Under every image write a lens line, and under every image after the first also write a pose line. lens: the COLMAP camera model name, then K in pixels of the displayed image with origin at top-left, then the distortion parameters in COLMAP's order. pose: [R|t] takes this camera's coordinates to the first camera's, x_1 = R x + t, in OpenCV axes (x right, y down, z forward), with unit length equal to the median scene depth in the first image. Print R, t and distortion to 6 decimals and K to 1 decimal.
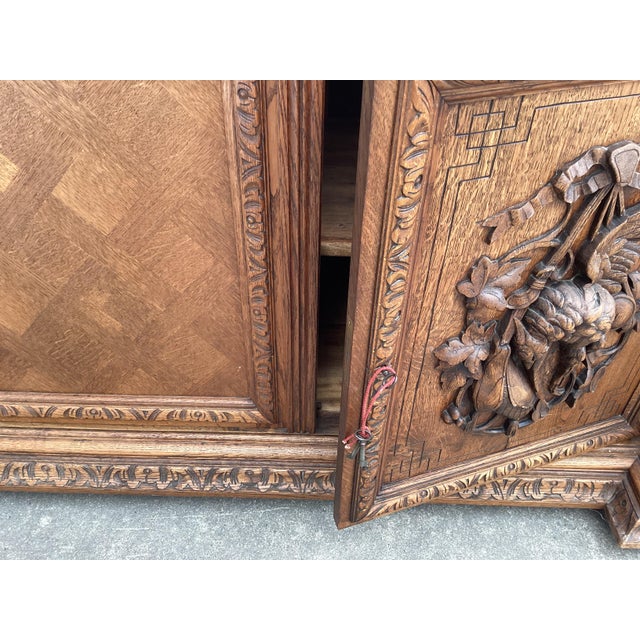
lens RADIAL K [[576.9, 0, 316.5], [0, 576.9, 320.6], [0, 0, 1]] dist [0.103271, -0.207111]
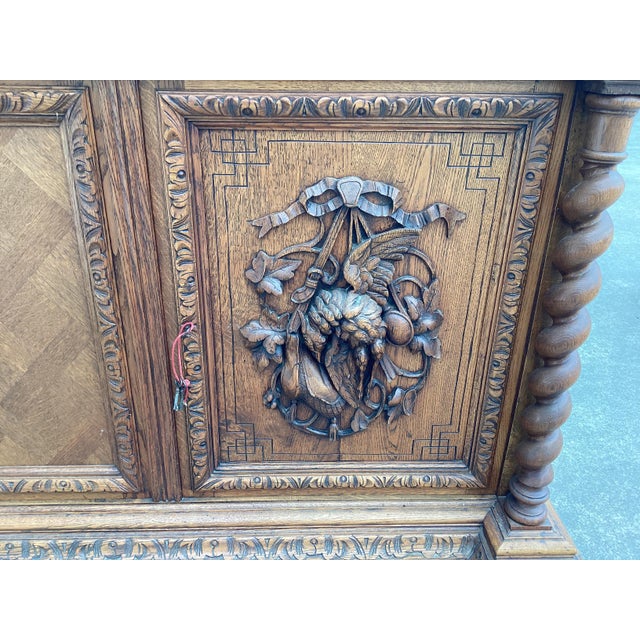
lens RADIAL K [[576.9, 0, 316.5], [0, 576.9, 320.6], [0, 0, 1]] dist [0.103271, -0.207111]
pose [[0.958896, 0.126138, -0.254180, 0.827480], [-0.191128, 0.949197, -0.249990, 0.389175], [0.209734, 0.288295, 0.934290, -0.238432]]
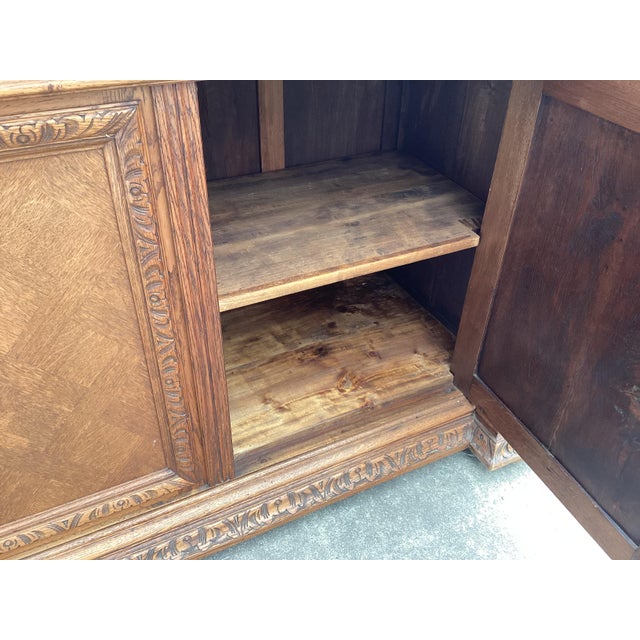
lens RADIAL K [[576.9, 0, 316.5], [0, 576.9, 320.6], [0, 0, 1]] dist [0.103271, -0.207111]
pose [[0.991271, -0.075887, 0.107807, 0.150144], [0.084357, 0.993510, -0.076301, 0.214945], [-0.101317, 0.084730, 0.991240, -0.402684]]
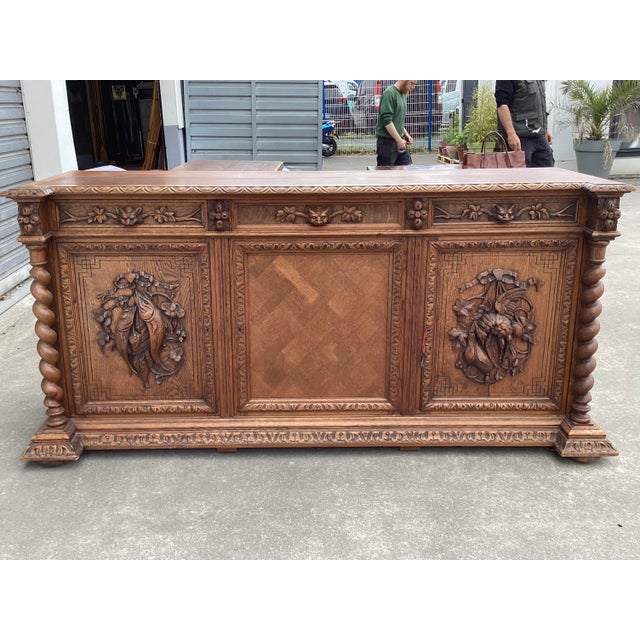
lens RADIAL K [[626.0, 0, 299.4], [0, 626.0, 279.8], [0, 0, 1]] dist [0.106132, -0.162842]
pose [[0.948937, 0.058616, -0.309973, 0.562213], [-0.190652, 0.889405, -0.415464, 1.604810], [0.251339, 0.453346, 0.855164, -2.614400]]
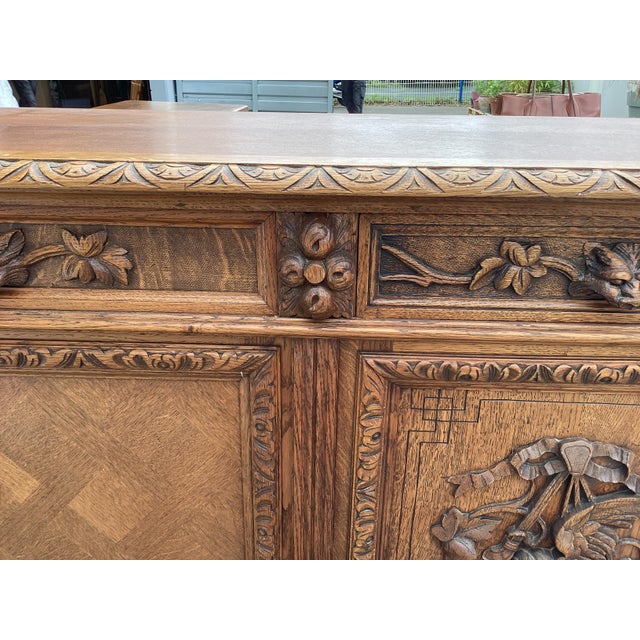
lens RADIAL K [[576.9, 0, 316.5], [0, 576.9, 320.6], [0, 0, 1]] dist [0.103271, -0.207111]
pose [[0.934805, 0.141871, -0.325596, 0.374872], [-0.235908, 0.933332, -0.270626, -0.081985], [0.265495, 0.329793, 0.905952, -0.277465]]
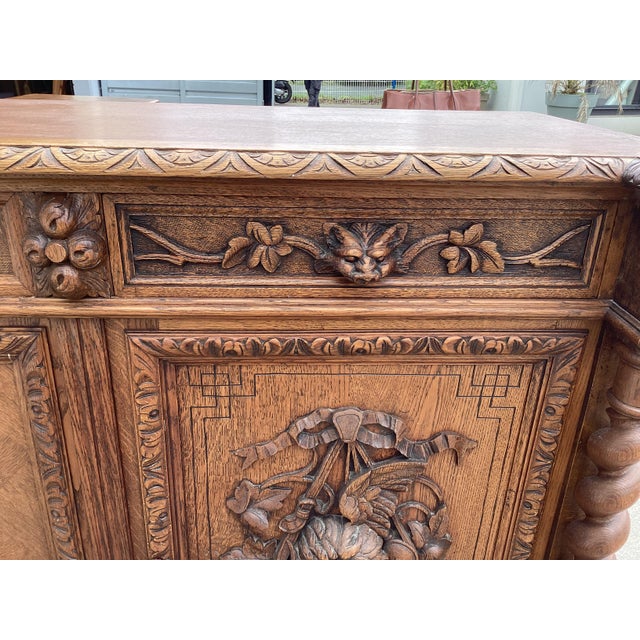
lens RADIAL K [[576.9, 0, 316.5], [0, 576.9, 320.6], [0, 0, 1]] dist [0.103271, -0.207111]
pose [[0.963610, 0.122832, -0.237421, 0.713635], [-0.190291, 0.938982, -0.286534, -0.107632], [0.187739, 0.321286, 0.928186, -0.228712]]
